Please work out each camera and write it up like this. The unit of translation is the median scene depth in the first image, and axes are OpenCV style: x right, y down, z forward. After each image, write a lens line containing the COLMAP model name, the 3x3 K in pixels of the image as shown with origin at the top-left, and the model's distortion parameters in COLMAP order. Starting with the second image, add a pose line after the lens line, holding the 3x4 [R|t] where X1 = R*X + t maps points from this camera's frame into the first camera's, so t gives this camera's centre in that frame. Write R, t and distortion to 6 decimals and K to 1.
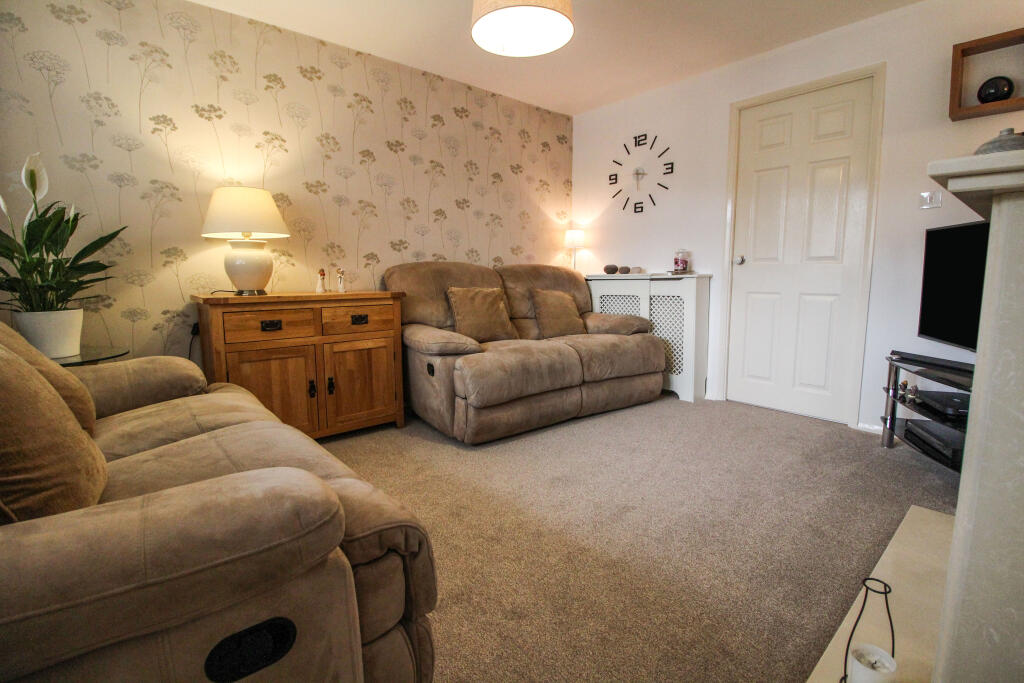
lens RADIAL K [[474.1, 0, 514.3], [0, 474.1, 335.8], [0, 0, 1]] dist [-0.000209, -0.010444]
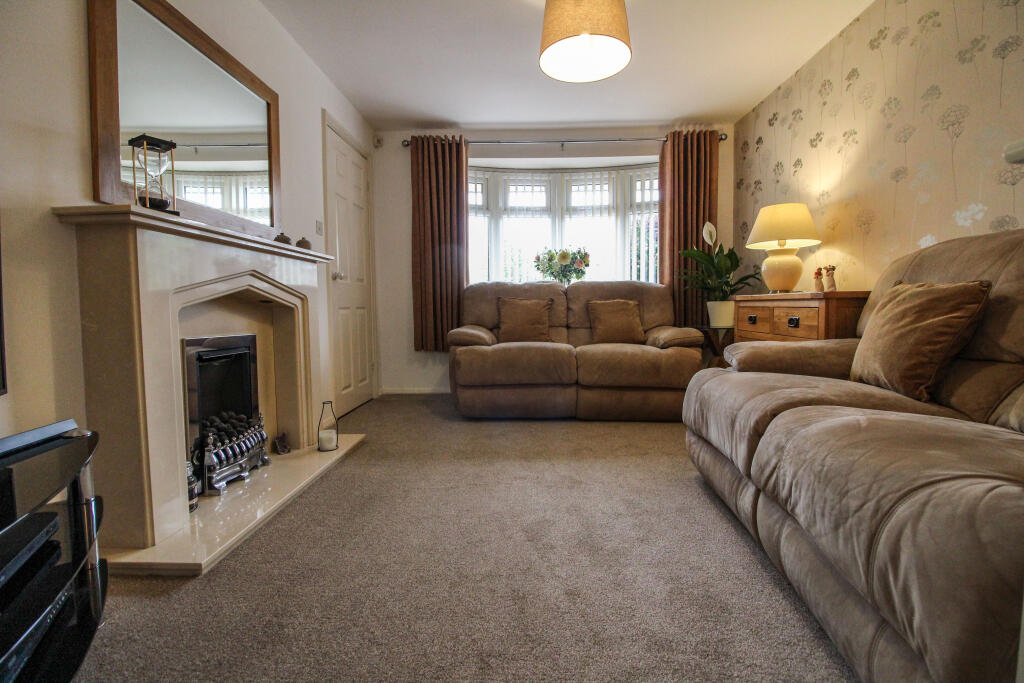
lens RADIAL K [[474.1, 0, 514.3], [0, 474.1, 335.8], [0, 0, 1]] dist [-0.000209, -0.010444]
pose [[-0.677725, 0.056727, -0.733124, 0.703727], [-0.085580, 0.984159, 0.155264, -0.103984], [0.730319, 0.167967, -0.662134, 1.221651]]
